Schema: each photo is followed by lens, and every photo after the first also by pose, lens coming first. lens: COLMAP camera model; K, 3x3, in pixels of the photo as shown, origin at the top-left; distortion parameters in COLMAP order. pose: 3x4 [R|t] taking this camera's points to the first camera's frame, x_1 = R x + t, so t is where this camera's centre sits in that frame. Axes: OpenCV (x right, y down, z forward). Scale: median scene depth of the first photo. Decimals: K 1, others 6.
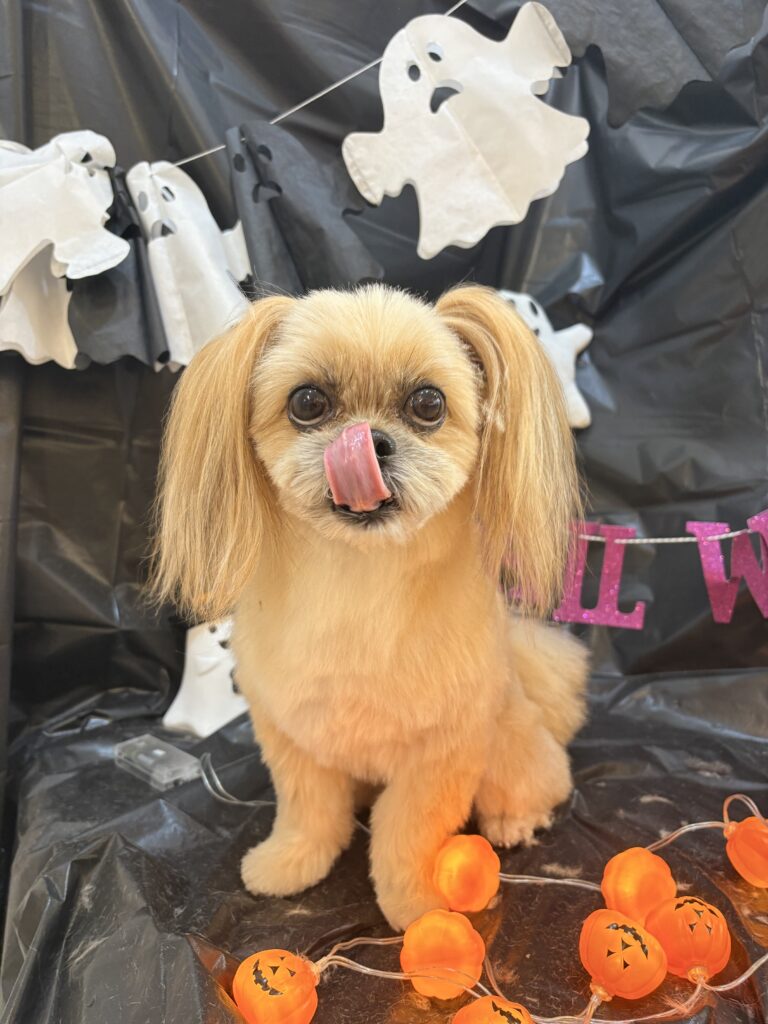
lens RADIAL K [[769.0, 0, 384.9], [0, 769.0, 517.2], [0, 0, 1]] dist [0.005799, -0.018618]
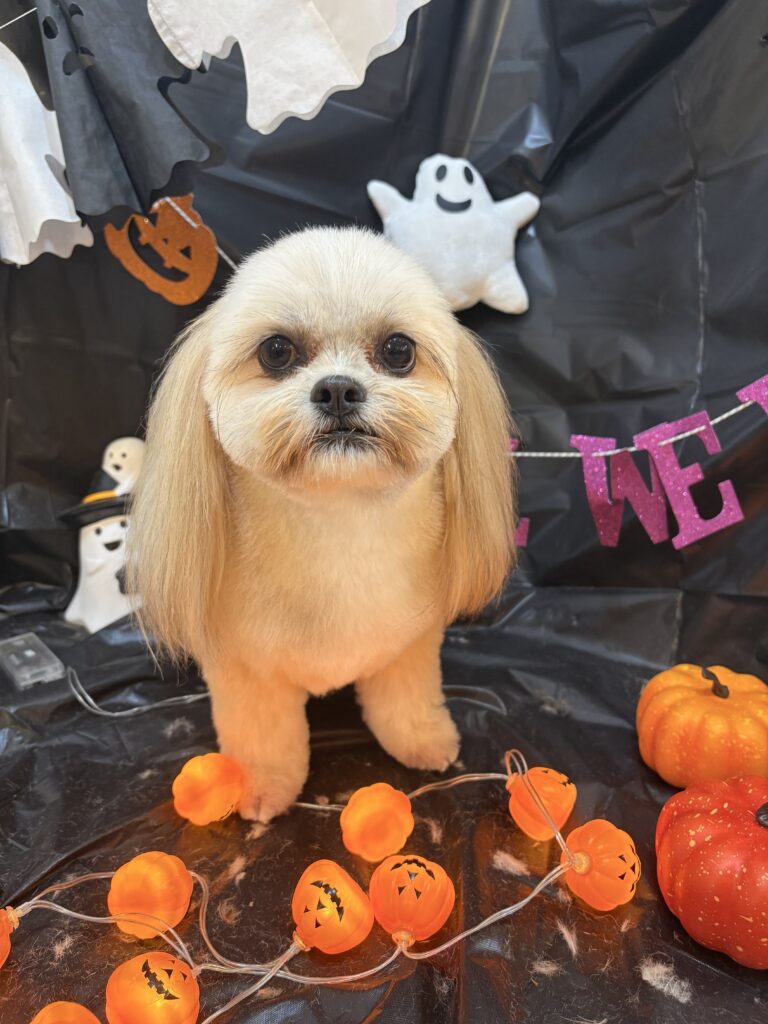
lens RADIAL K [[769.0, 0, 381.2], [0, 769.0, 511.9], [0, 0, 1]] dist [0.005799, -0.018618]
pose [[0.992836, 0.027086, -0.116376, 0.278402], [-0.005986, 0.984020, 0.177960, -0.064057], [0.119336, -0.175988, 0.977132, 0.079185]]
